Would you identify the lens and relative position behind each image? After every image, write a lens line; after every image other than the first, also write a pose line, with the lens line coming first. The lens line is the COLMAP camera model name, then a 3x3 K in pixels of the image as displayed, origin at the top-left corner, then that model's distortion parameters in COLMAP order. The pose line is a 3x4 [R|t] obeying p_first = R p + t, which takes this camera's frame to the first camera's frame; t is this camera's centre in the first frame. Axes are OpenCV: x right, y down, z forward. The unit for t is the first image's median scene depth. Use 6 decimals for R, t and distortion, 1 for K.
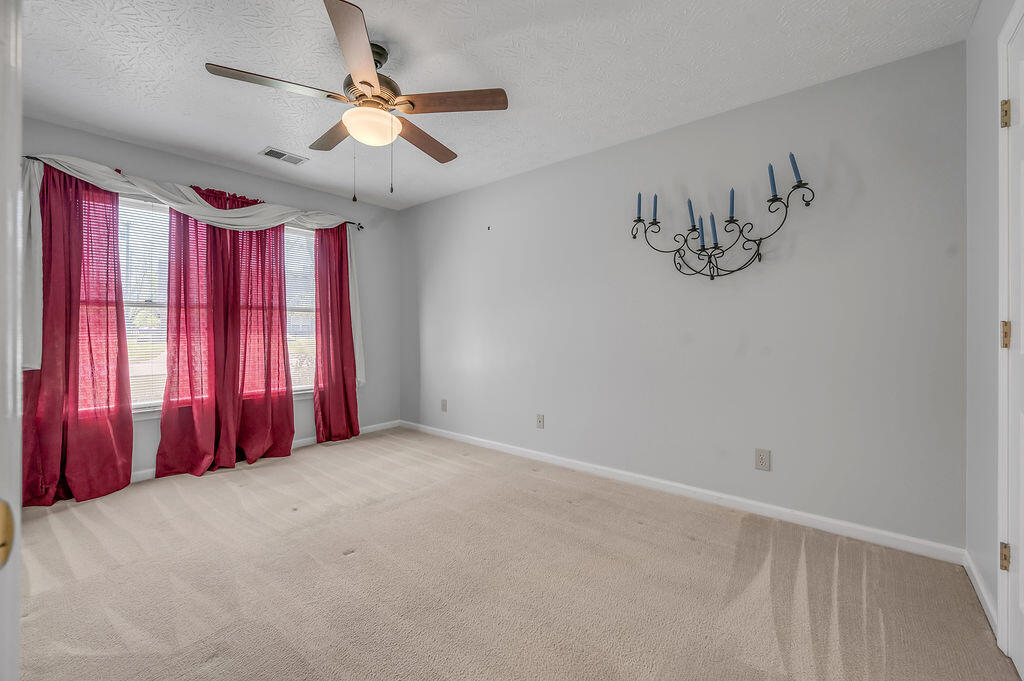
lens RADIAL K [[419.6, 0, 515.0], [0, 419.6, 332.7], [0, 0, 1]] dist [-0.000792, -0.000104]
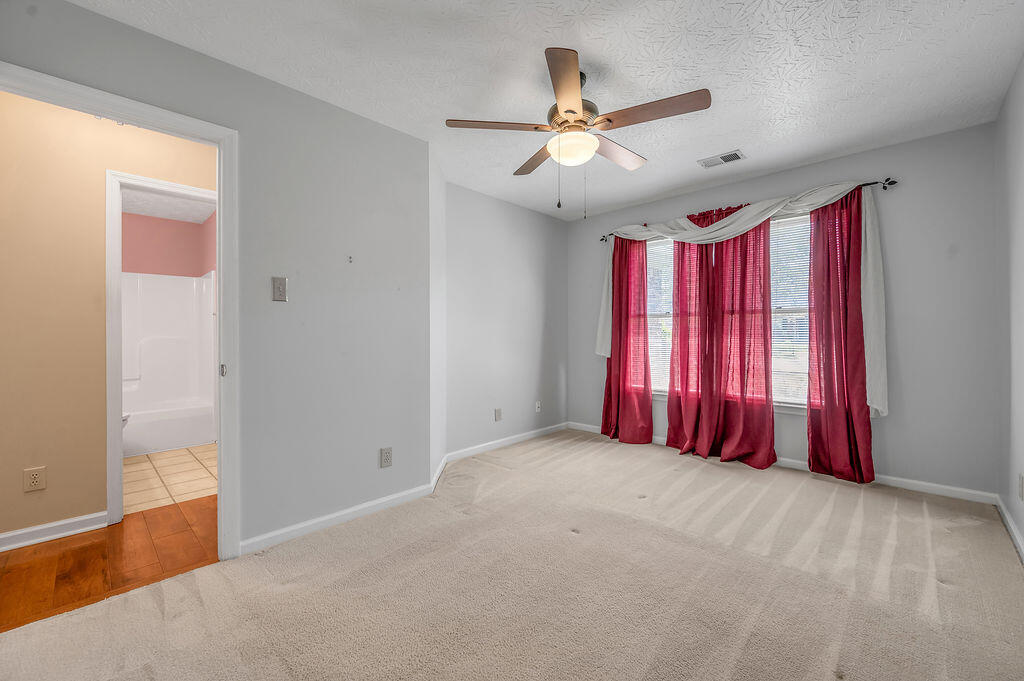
lens RADIAL K [[419.6, 0, 515.0], [0, 419.6, 332.7], [0, 0, 1]] dist [-0.000792, -0.000104]
pose [[-0.071141, -0.003773, -0.997459, 0.452380], [-0.001535, 0.999992, -0.003673, -0.005042], [0.997465, 0.001270, -0.071147, 0.553801]]
